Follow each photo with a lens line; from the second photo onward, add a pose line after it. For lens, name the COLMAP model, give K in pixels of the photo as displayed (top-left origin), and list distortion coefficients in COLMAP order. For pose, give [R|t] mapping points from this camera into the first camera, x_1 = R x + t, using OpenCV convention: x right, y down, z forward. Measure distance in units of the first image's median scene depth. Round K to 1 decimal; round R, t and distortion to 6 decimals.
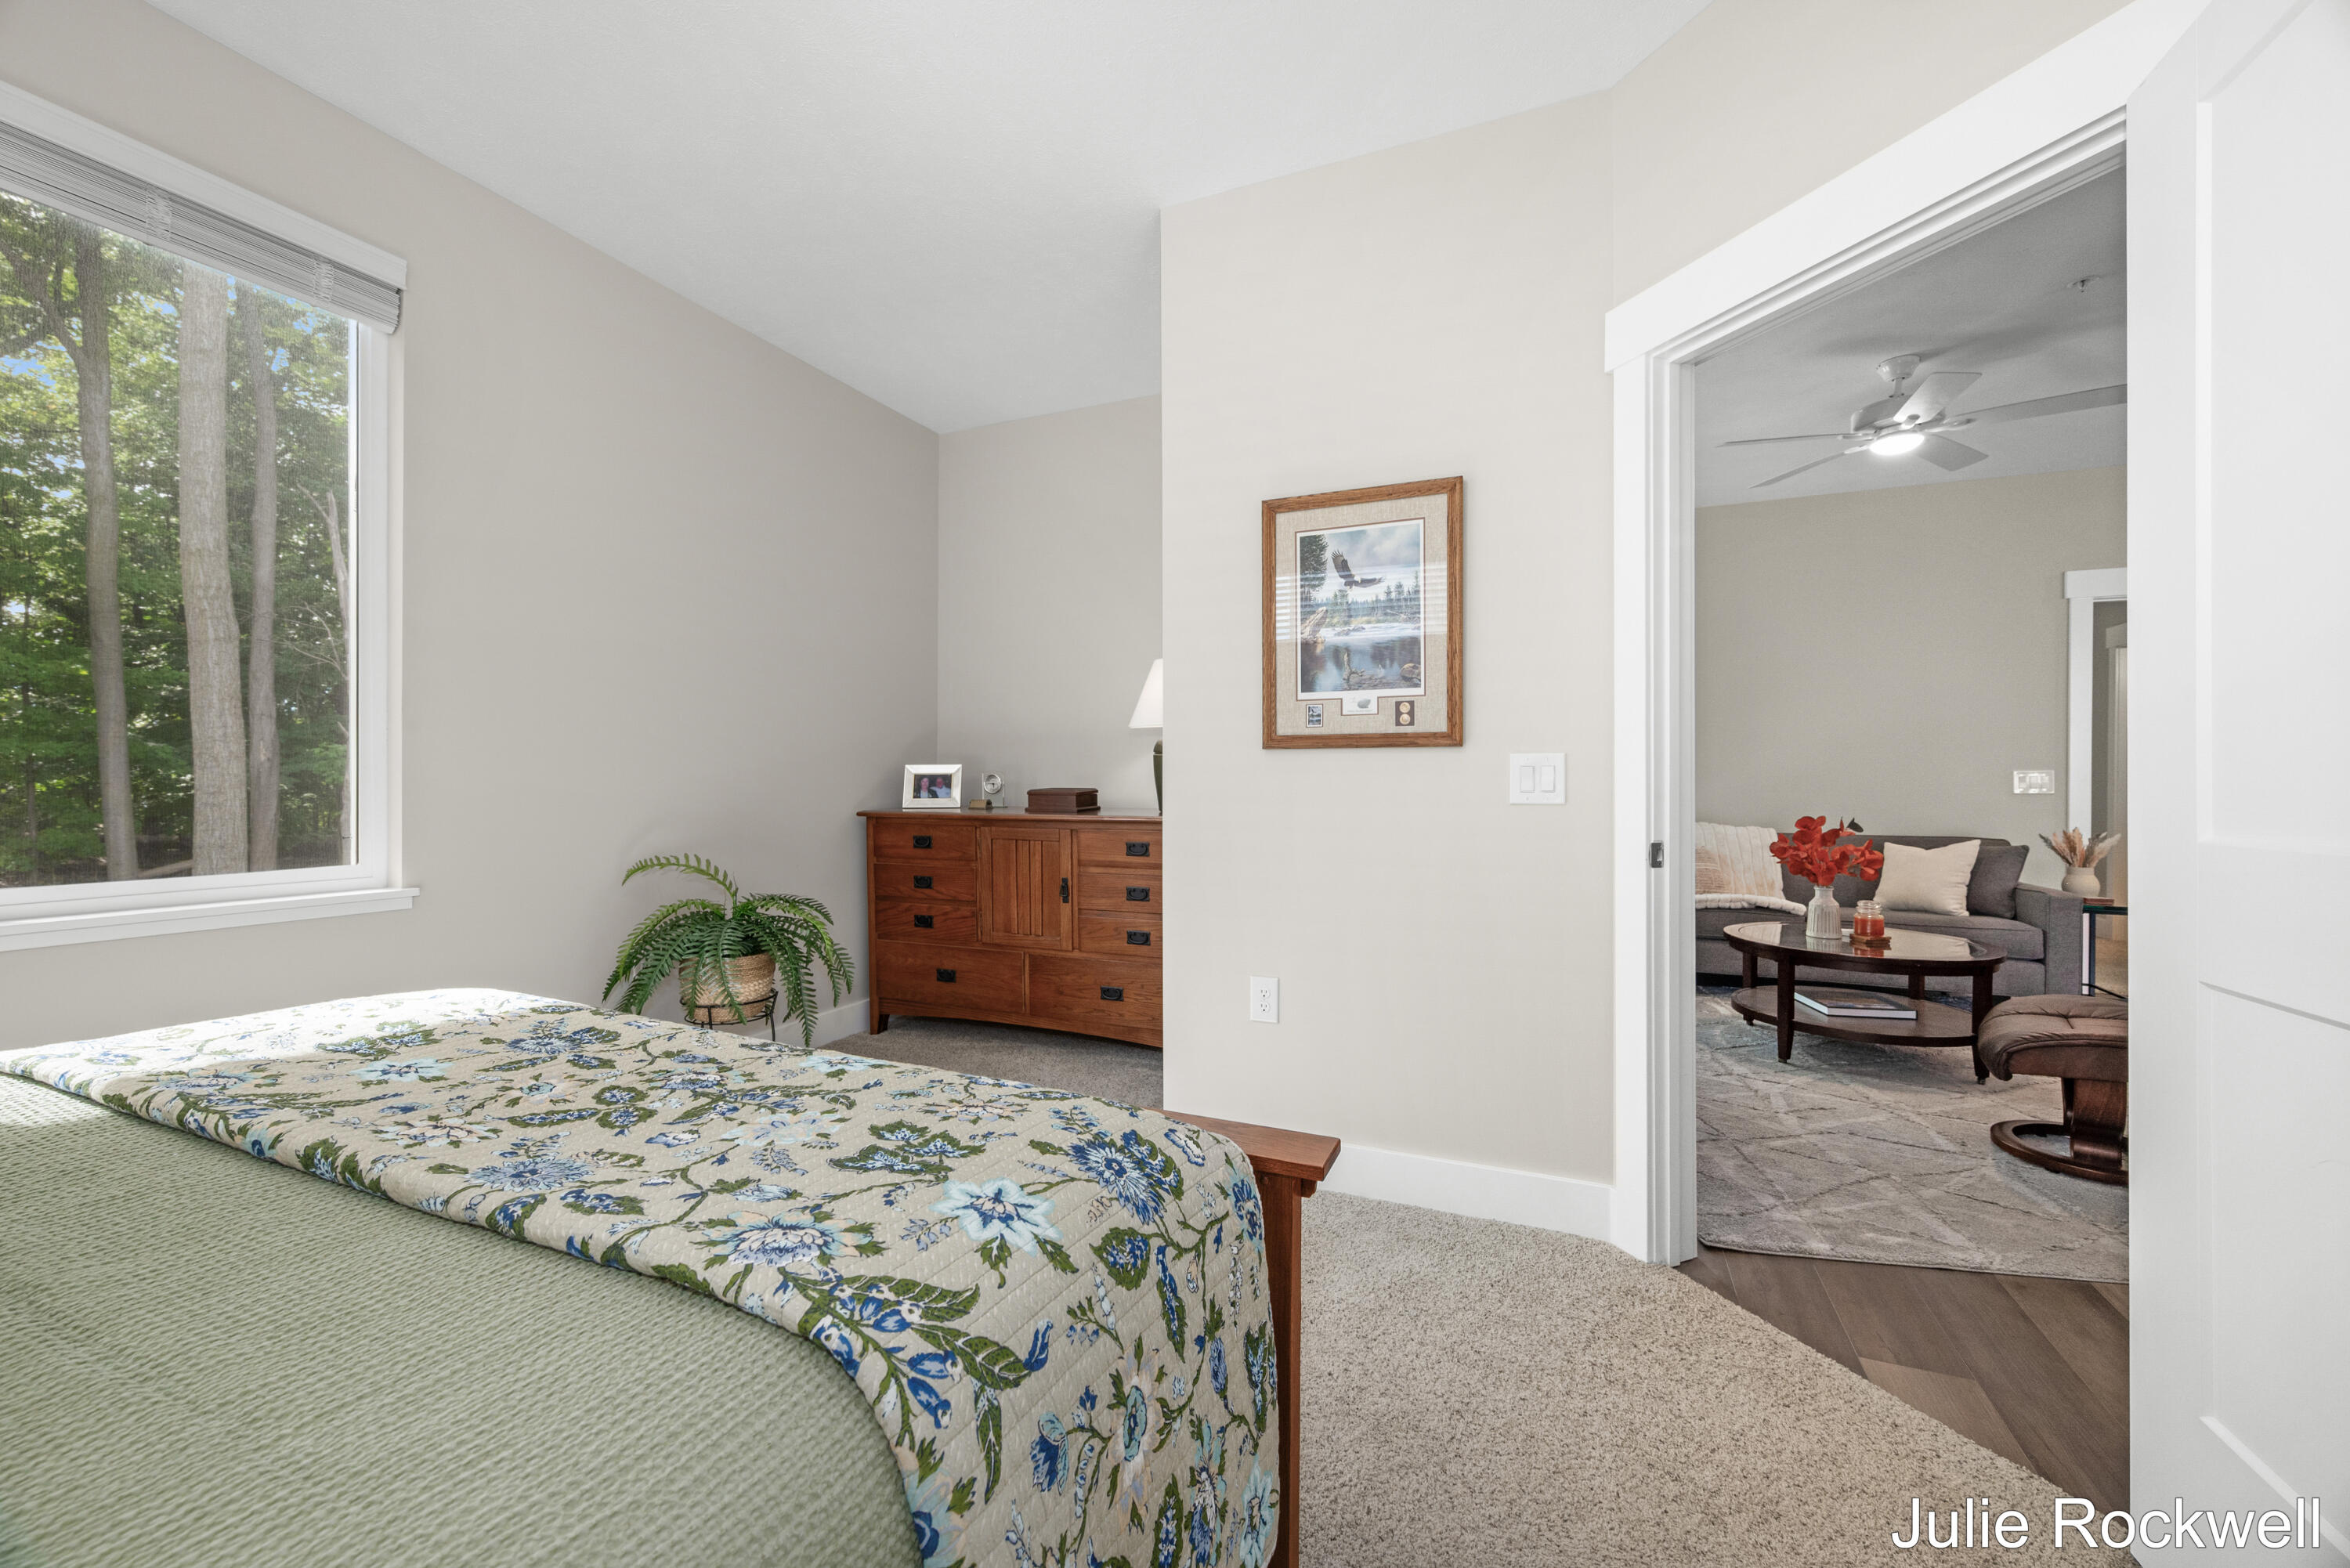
lens RADIAL K [[925.5, 0, 1175.7], [0, 925.5, 779.3], [0, 0, 1]] dist [-0.000294, 0.000056]
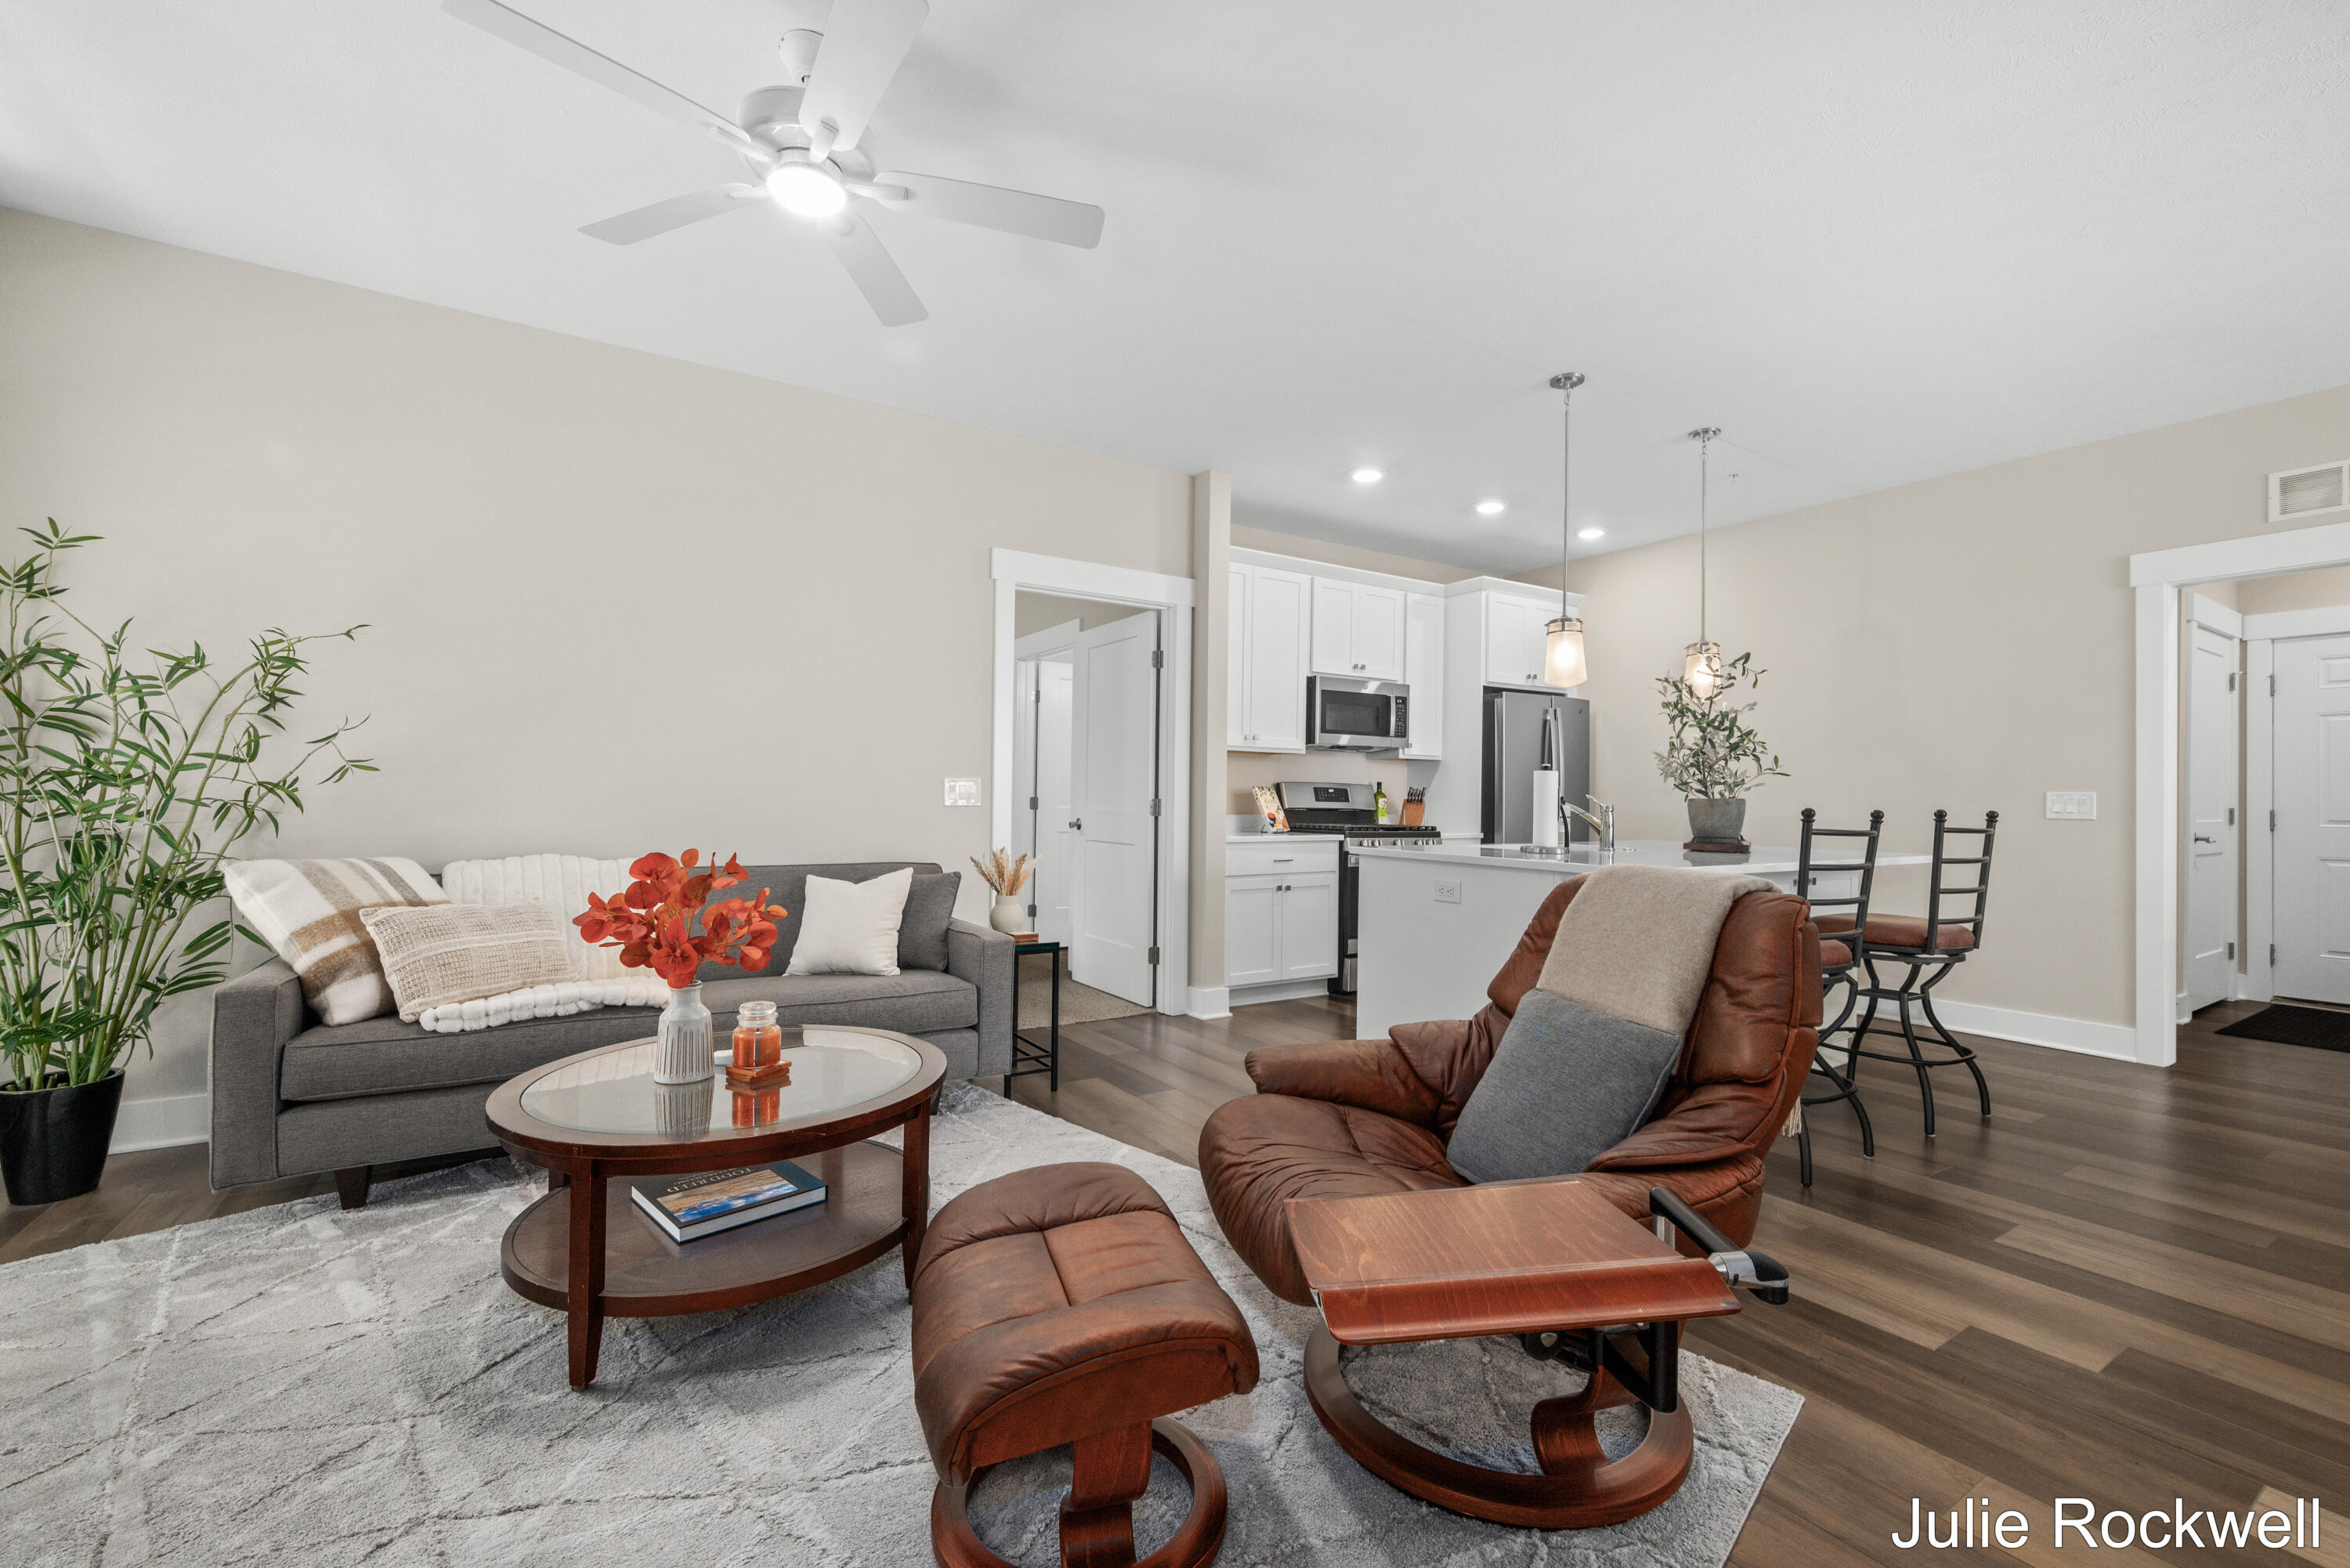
lens RADIAL K [[1012.9, 0, 1177.4], [0, 1012.9, 788.0], [0, 0, 1]] dist [-0.002533, -0.000120]
pose [[0.562618, 0.008565, 0.826672, 0.325780], [-0.006155, 0.999962, -0.006171, 0.004602], [-0.826694, -0.001616, 0.562650, 0.378137]]
